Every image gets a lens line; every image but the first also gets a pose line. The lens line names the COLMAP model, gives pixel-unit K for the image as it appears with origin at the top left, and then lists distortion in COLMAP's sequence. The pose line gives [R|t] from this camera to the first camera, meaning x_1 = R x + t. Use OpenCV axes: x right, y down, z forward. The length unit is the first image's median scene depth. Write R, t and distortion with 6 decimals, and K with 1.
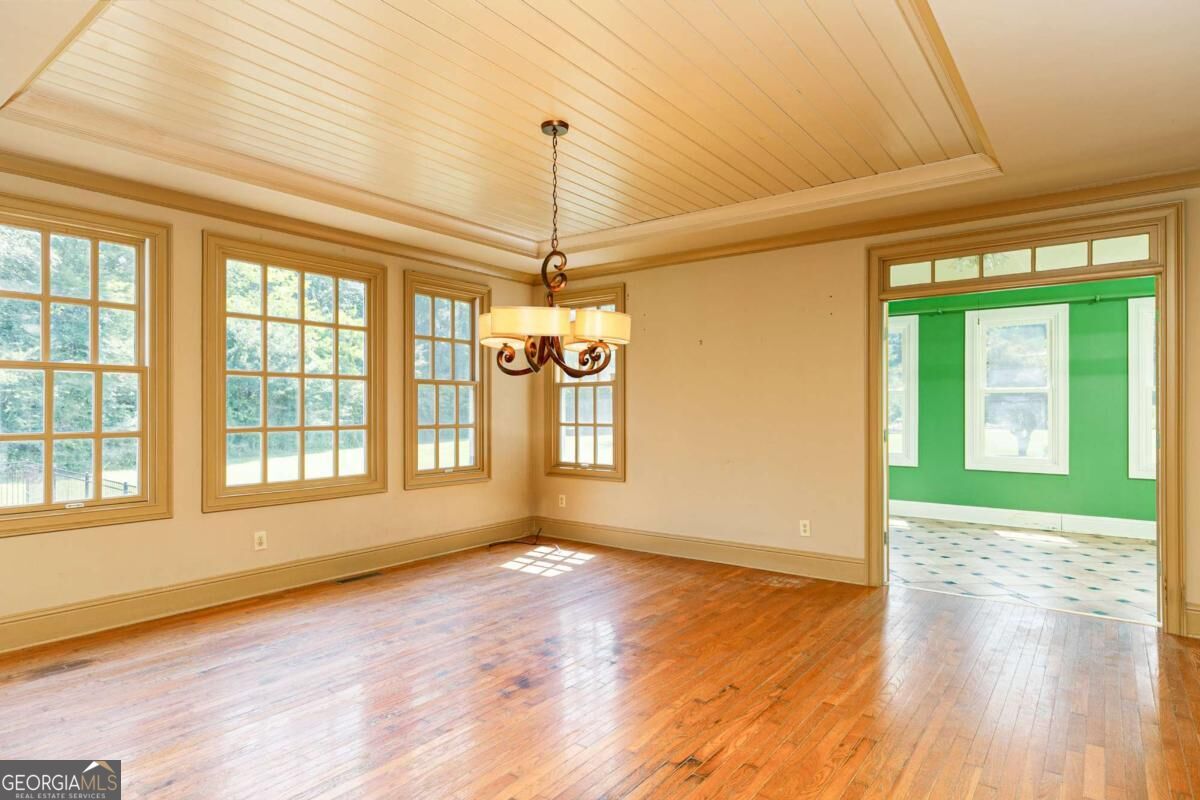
lens RADIAL K [[665.7, 0, 601.1], [0, 665.7, 405.6], [0, 0, 1]] dist [0.005090, 0.000211]
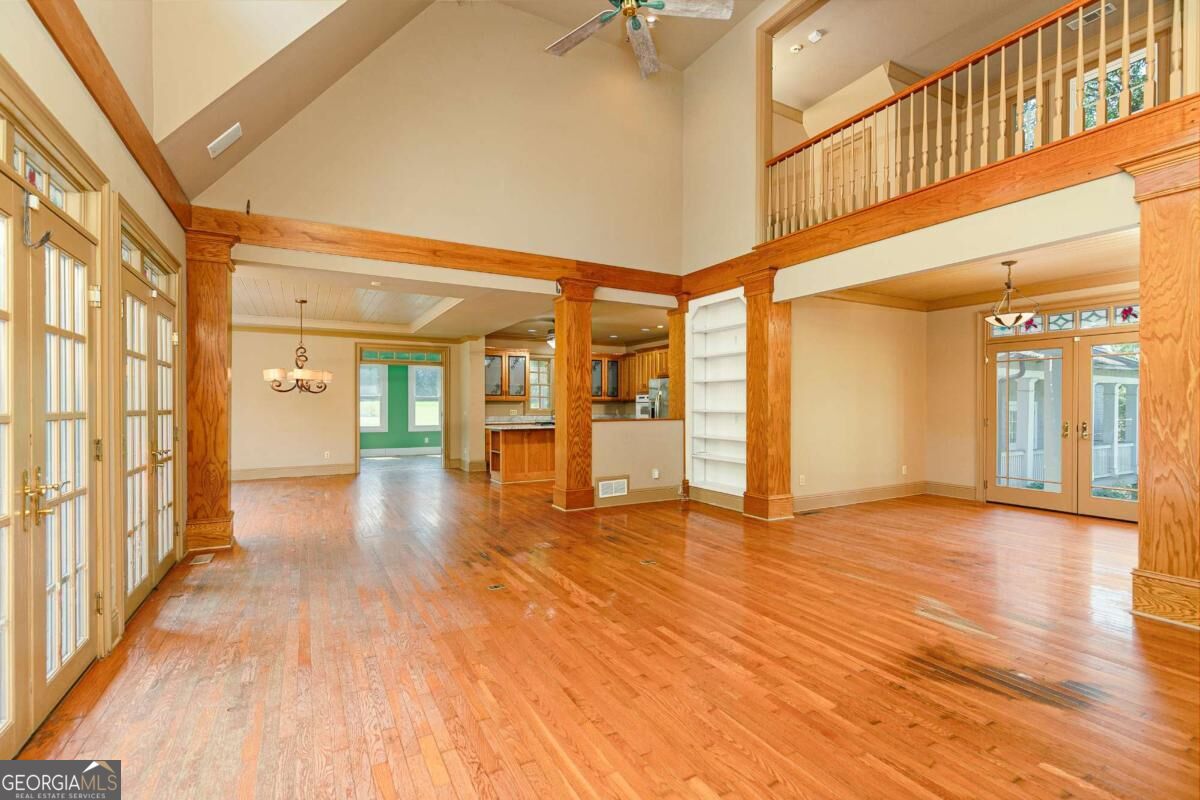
lens RADIAL K [[537.0, 0, 599.8], [0, 537.0, 408.7], [0, 0, 1]] dist [0.008973, -0.001885]
pose [[0.410260, -0.006208, 0.911948, -1.171295], [-0.003781, 0.999957, 0.008508, -0.002126], [-0.911961, -0.006939, 0.410219, -0.754860]]
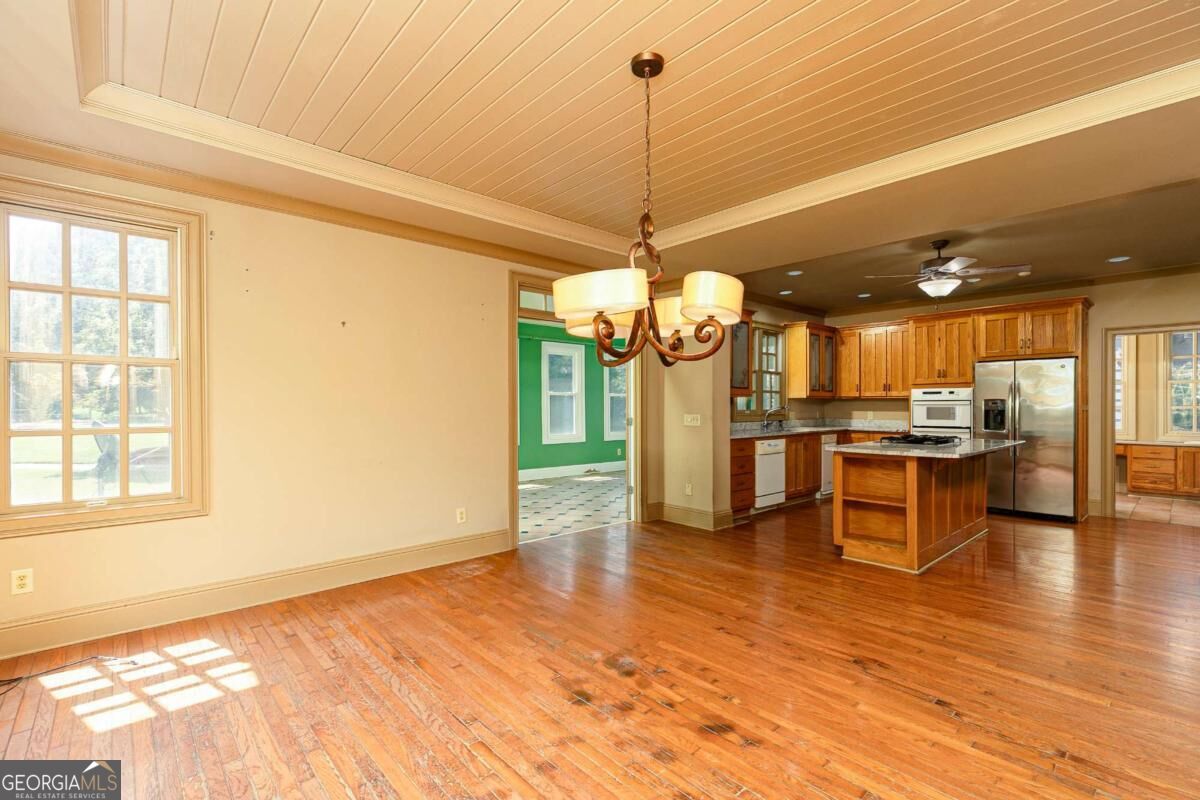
lens RADIAL K [[537.0, 0, 597.1], [0, 537.0, 400.5], [0, 0, 1]] dist [0.008973, -0.001885]
pose [[0.192239, 0.006154, 0.981329, -0.557568], [-0.006755, 0.999965, -0.004948, 0.002930], [-0.981325, -0.005677, 0.192274, 0.694874]]
